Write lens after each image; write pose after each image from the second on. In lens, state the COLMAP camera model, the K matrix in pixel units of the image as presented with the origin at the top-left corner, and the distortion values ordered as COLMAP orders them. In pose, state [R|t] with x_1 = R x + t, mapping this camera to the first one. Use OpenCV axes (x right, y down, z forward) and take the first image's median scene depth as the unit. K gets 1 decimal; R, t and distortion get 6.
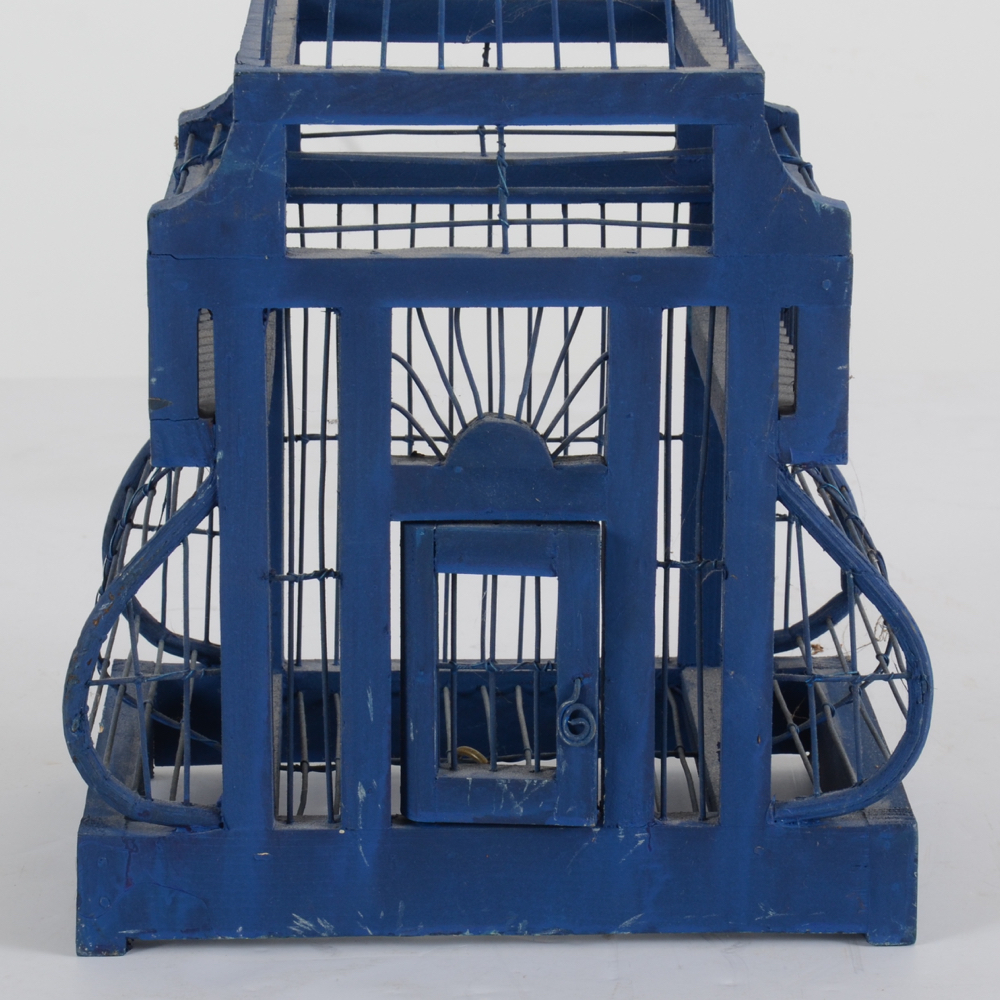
lens RADIAL K [[3997.4, 0, 473.5], [0, 3997.4, 439.9], [0, 0, 1]] dist [0.429485, 0.000000]
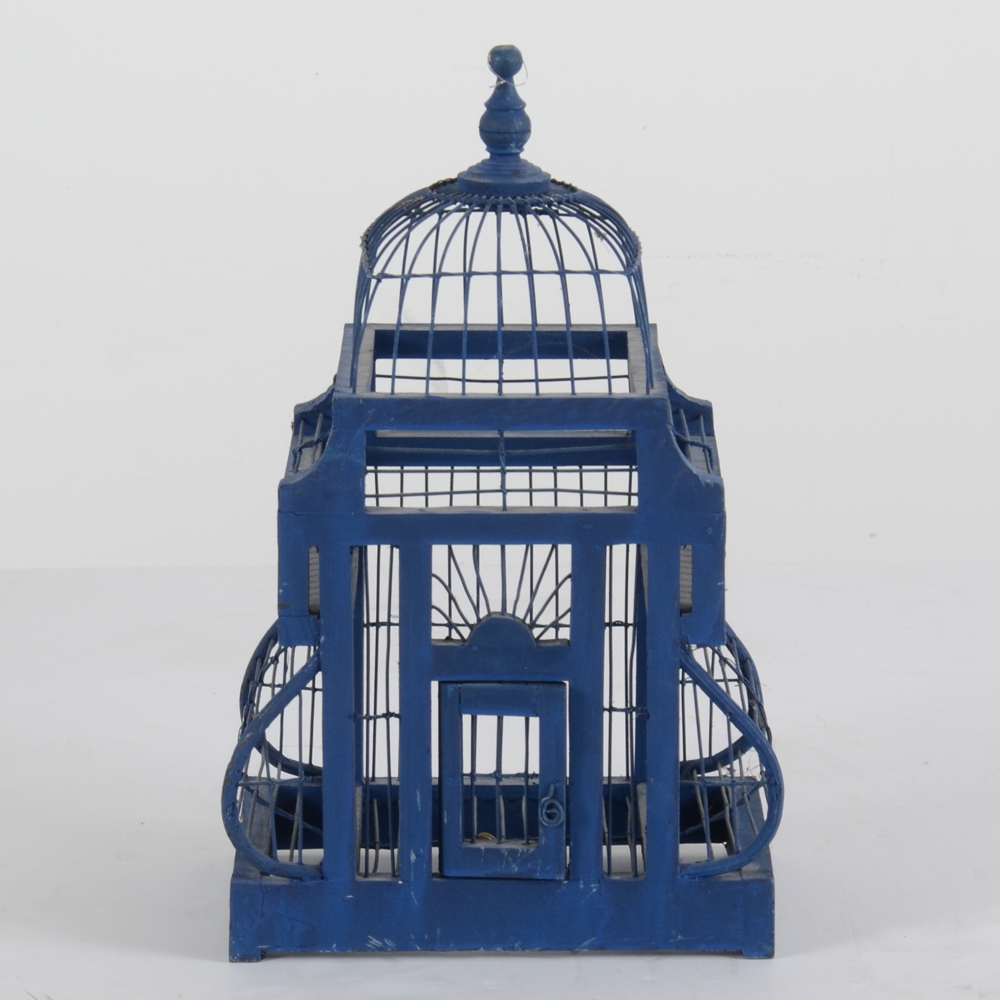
lens RADIAL K [[3997.4, 0, 502.8], [0, 3997.4, 502.8], [0, 0, 1]] dist [0.429485, 0.000000]
pose [[0.999919, 0.001438, -0.012652, 0.025830], [-0.001756, 0.999682, -0.025161, -0.009690], [0.012612, 0.025181, 0.999603, -0.544790]]
